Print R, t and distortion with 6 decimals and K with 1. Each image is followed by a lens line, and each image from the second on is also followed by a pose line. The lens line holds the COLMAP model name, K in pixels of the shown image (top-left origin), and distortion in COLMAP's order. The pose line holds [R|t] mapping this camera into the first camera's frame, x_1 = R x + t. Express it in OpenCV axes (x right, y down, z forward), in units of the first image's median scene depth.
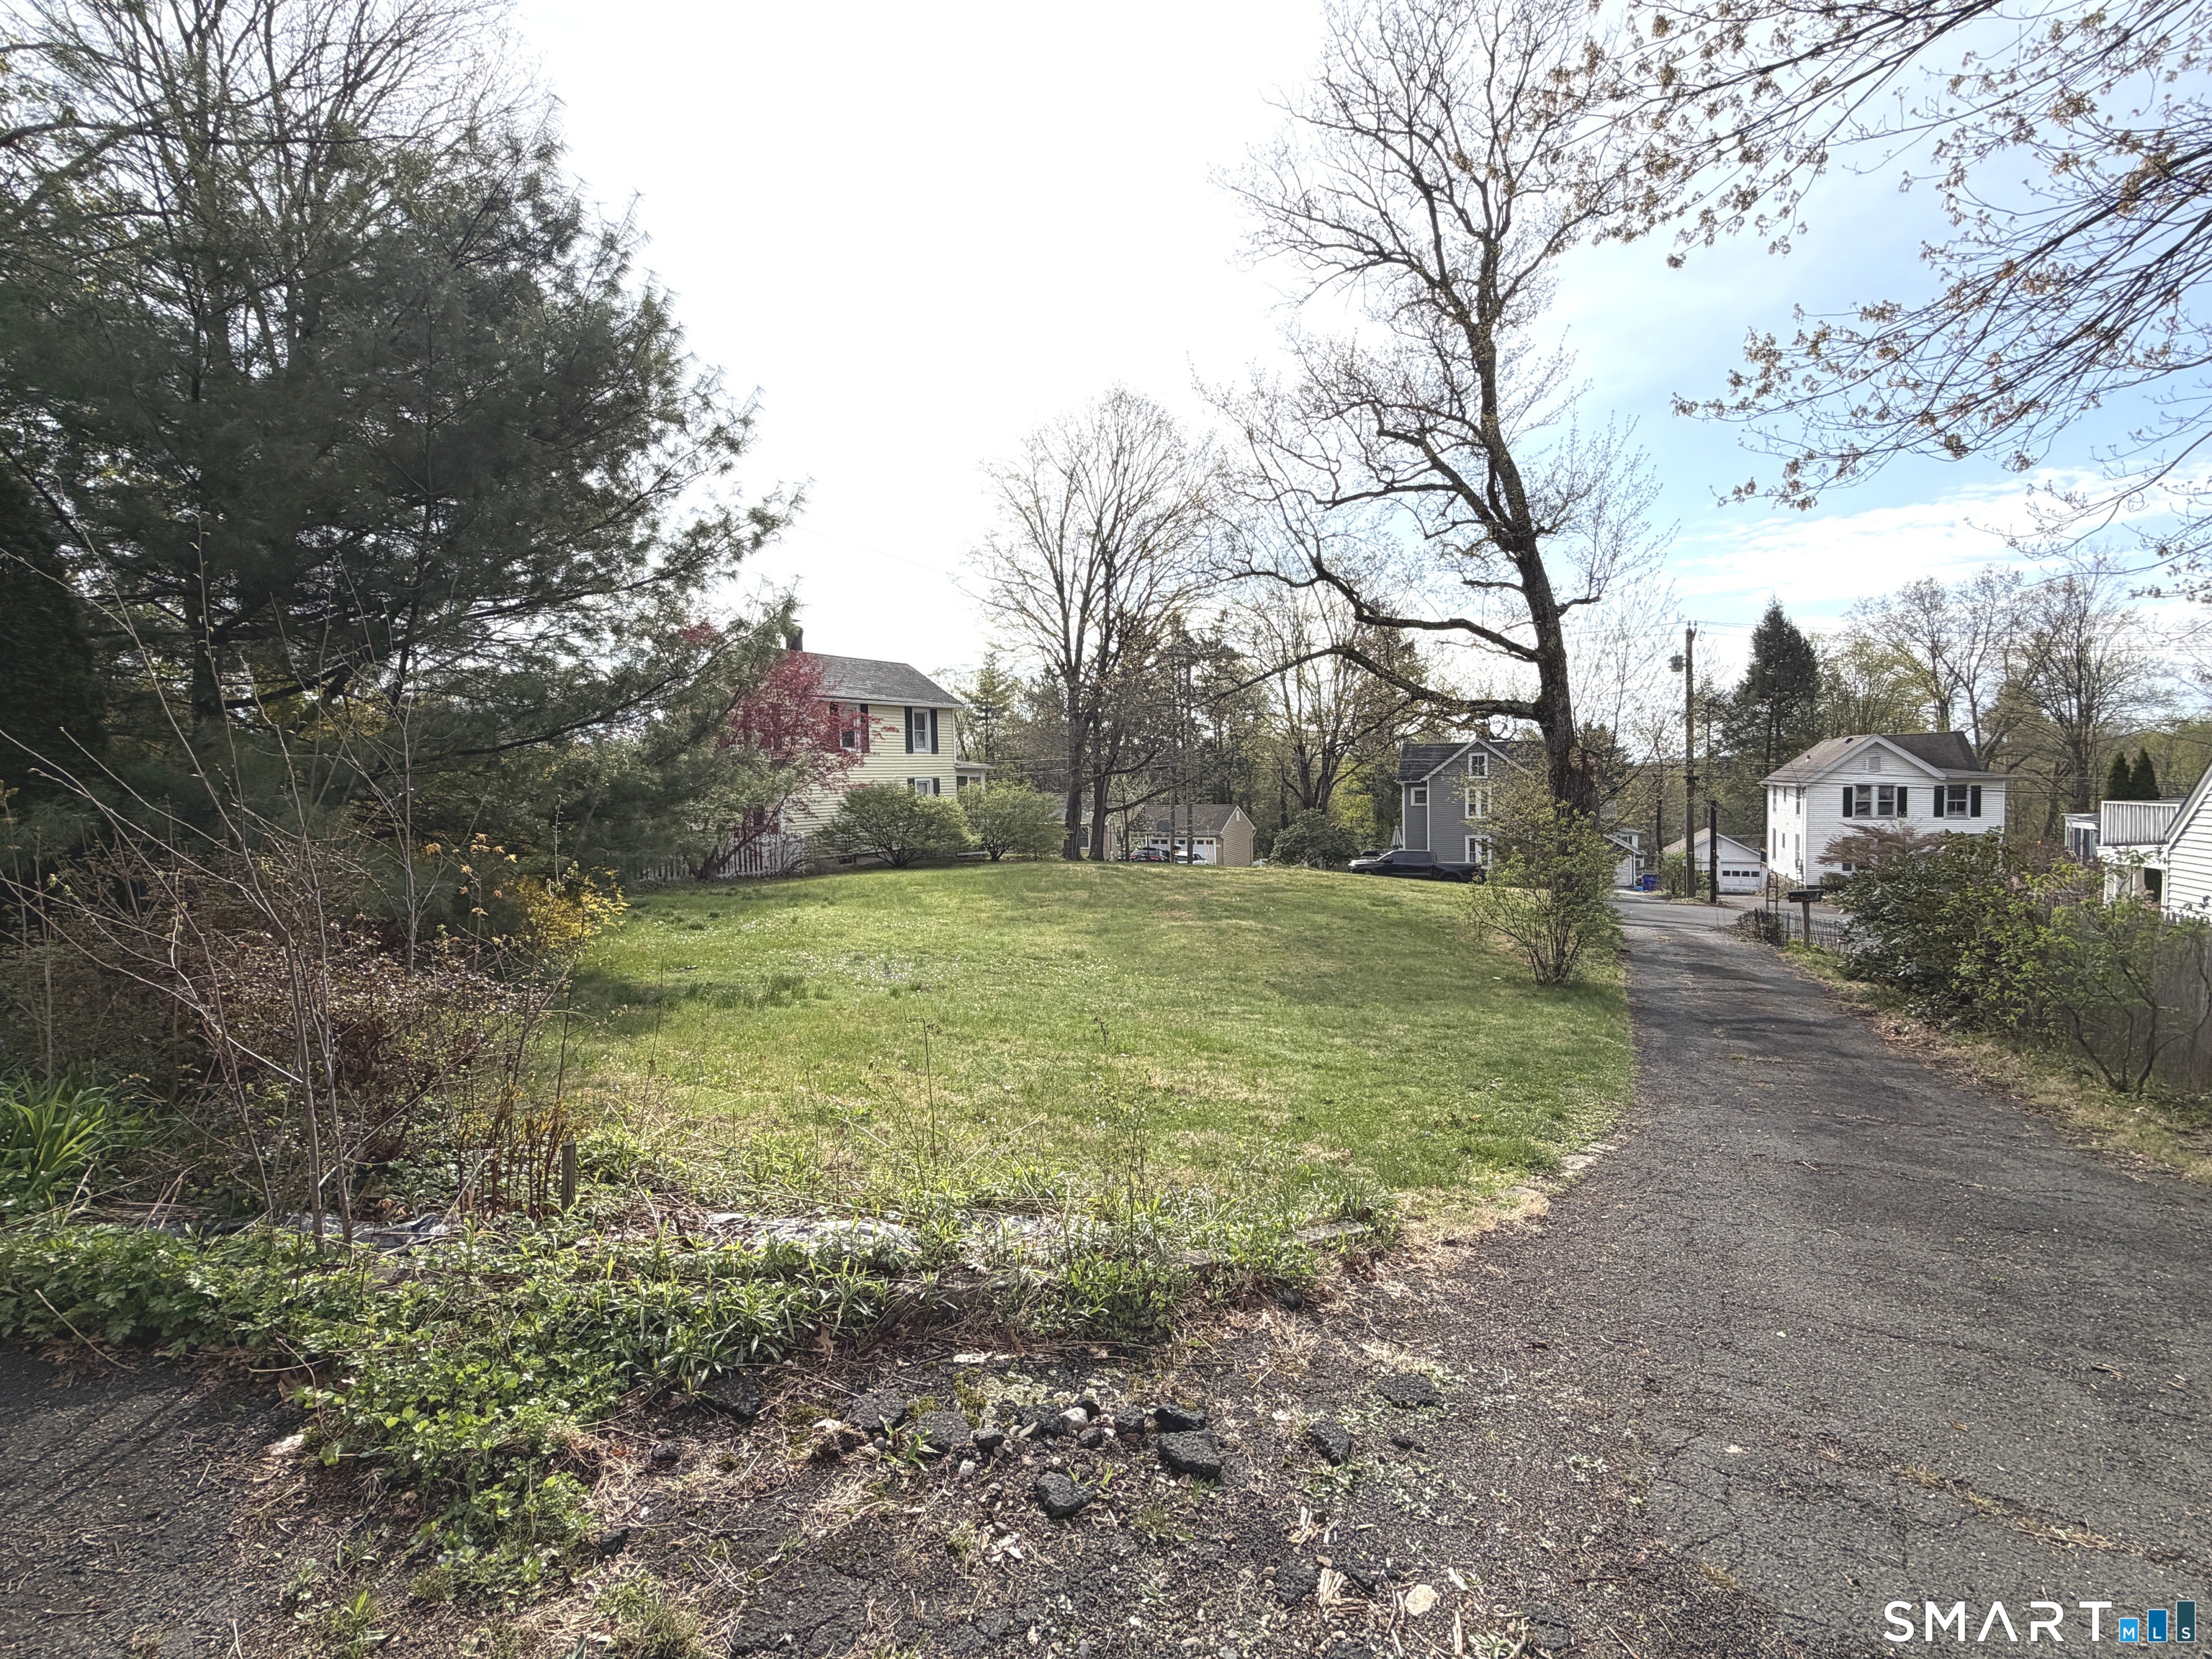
lens RADIAL K [[1015.3, 0, 1095.8], [0, 1015.3, 825.7], [0, 0, 1]] dist [0.004462, 0.000250]
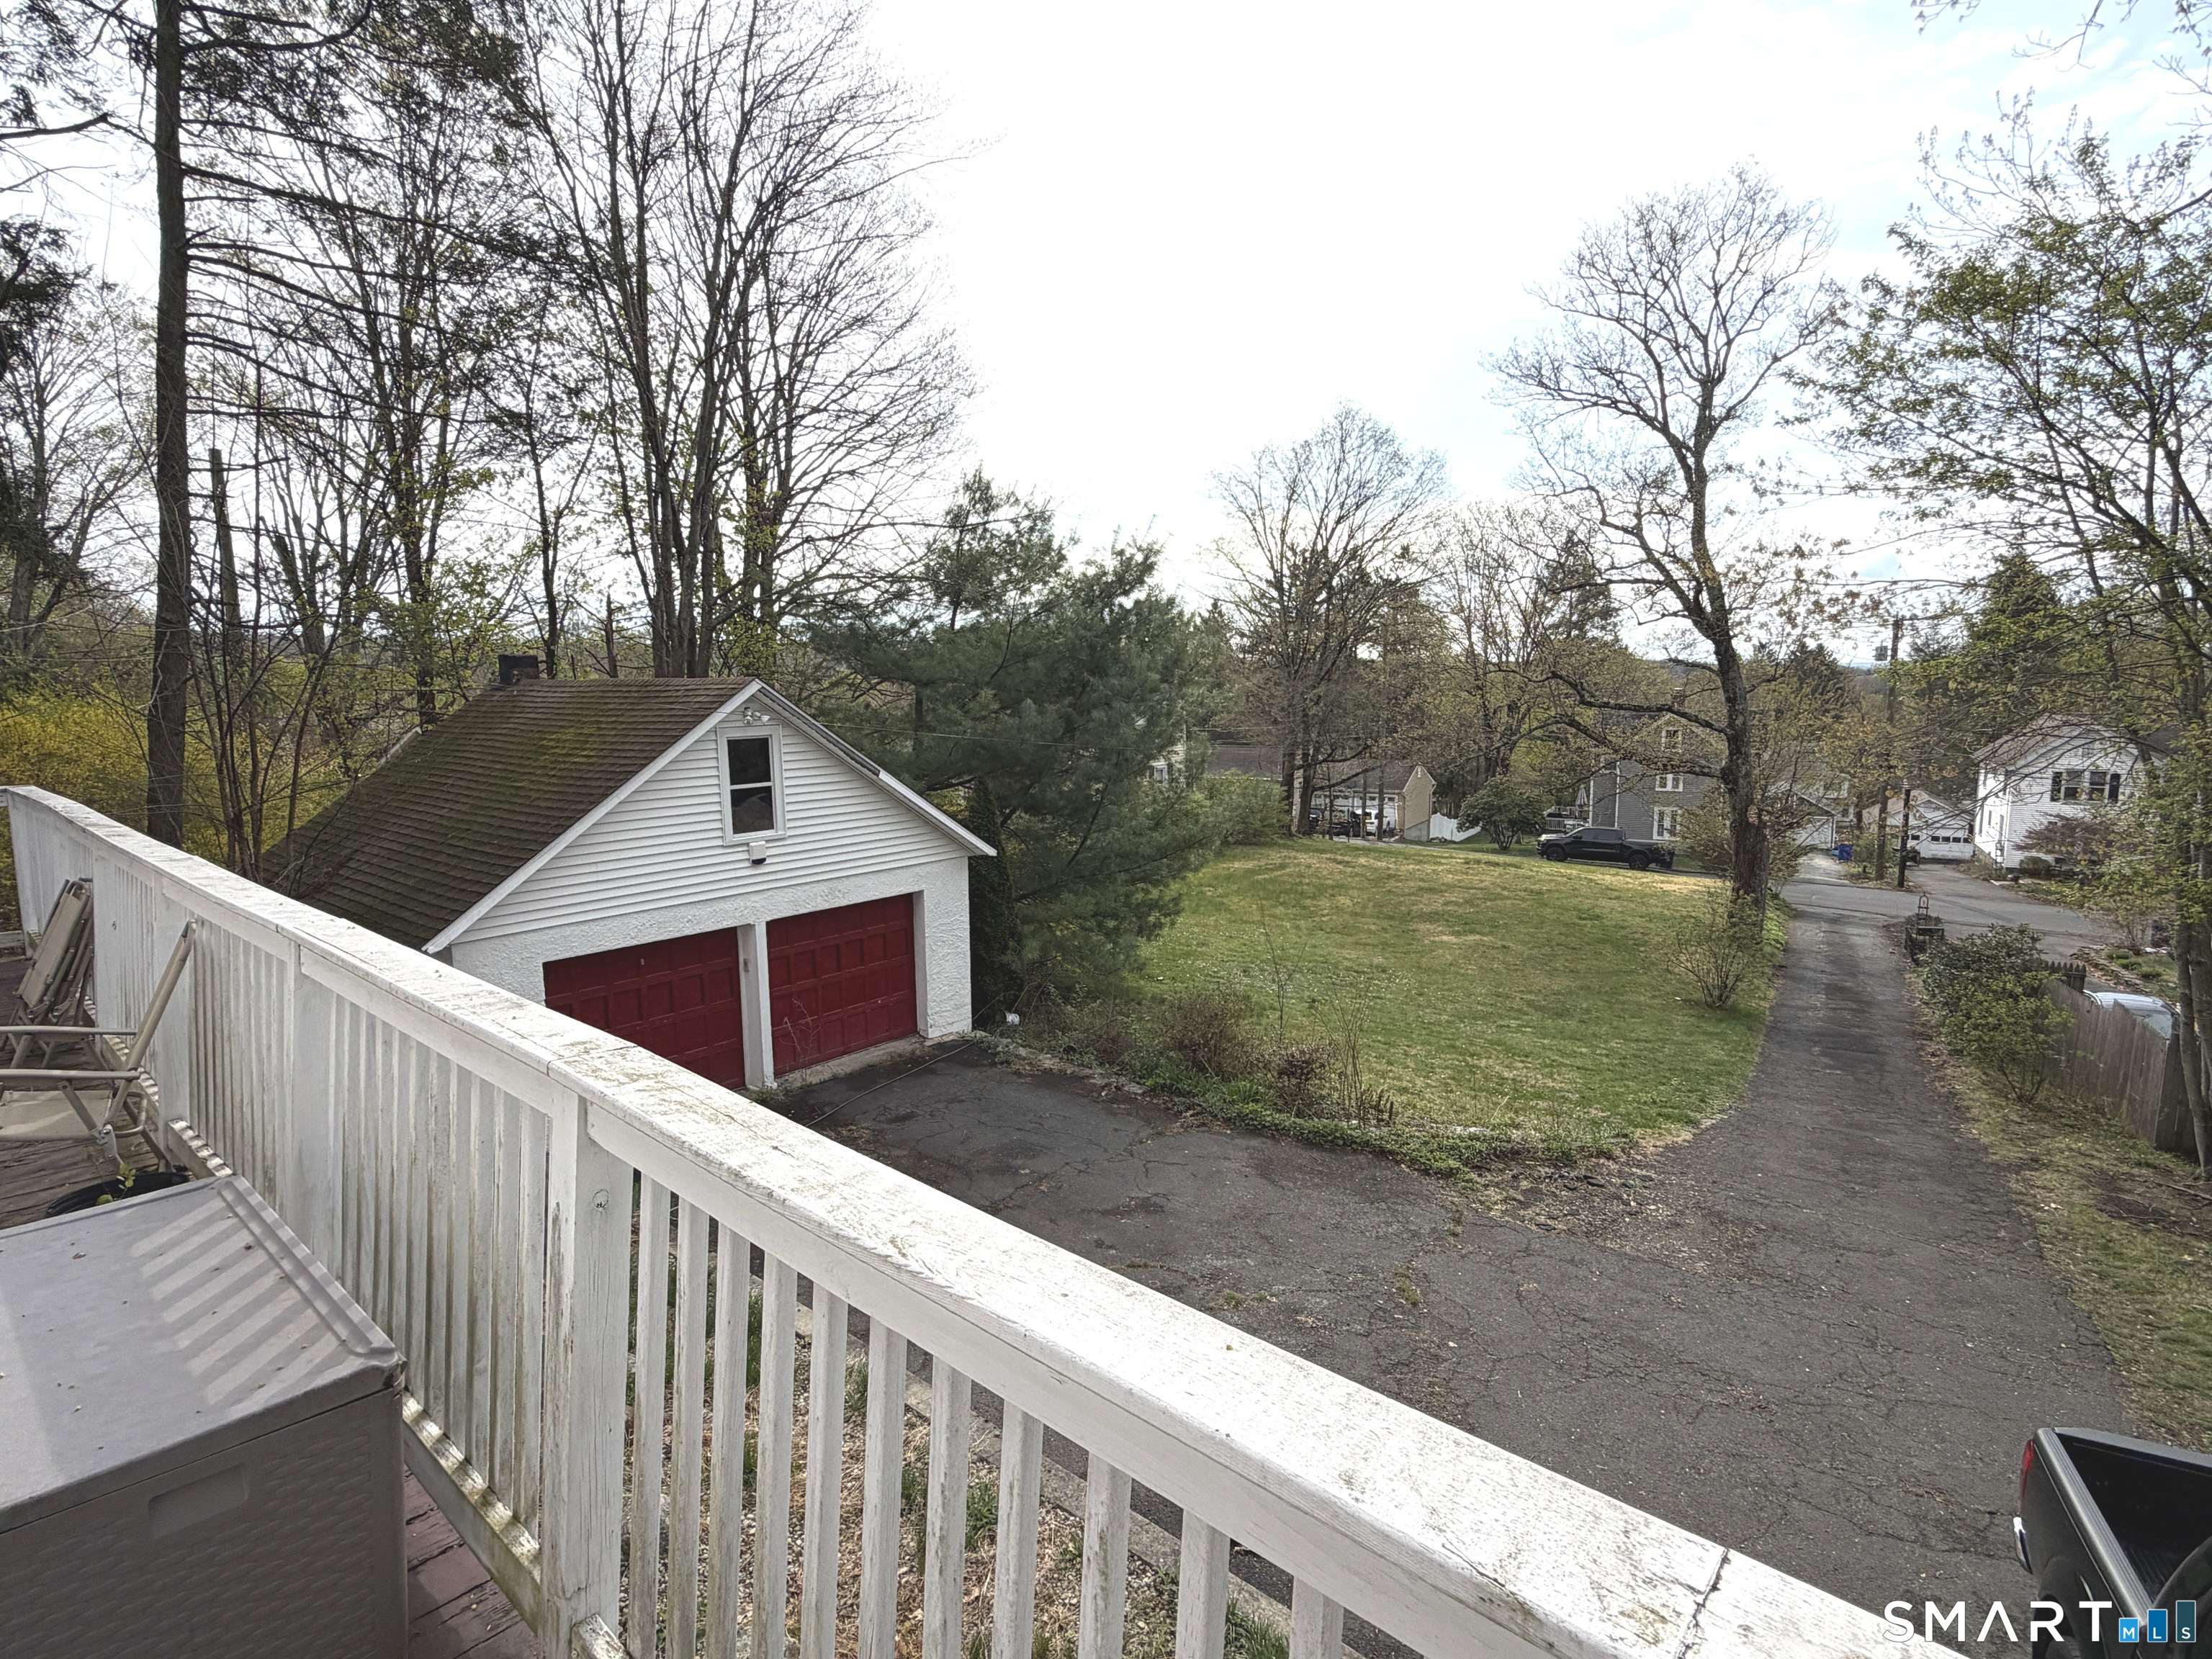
lens RADIAL K [[1110.0, 0, 1098.9], [0, 1110.0, 829.0], [0, 0, 1]] dist [0.002179, -0.001374]
pose [[0.993695, 0.023600, -0.109603, -0.183605], [-0.014020, 0.996077, 0.087370, -0.152159], [0.111235, -0.085282, 0.990128, -0.455464]]
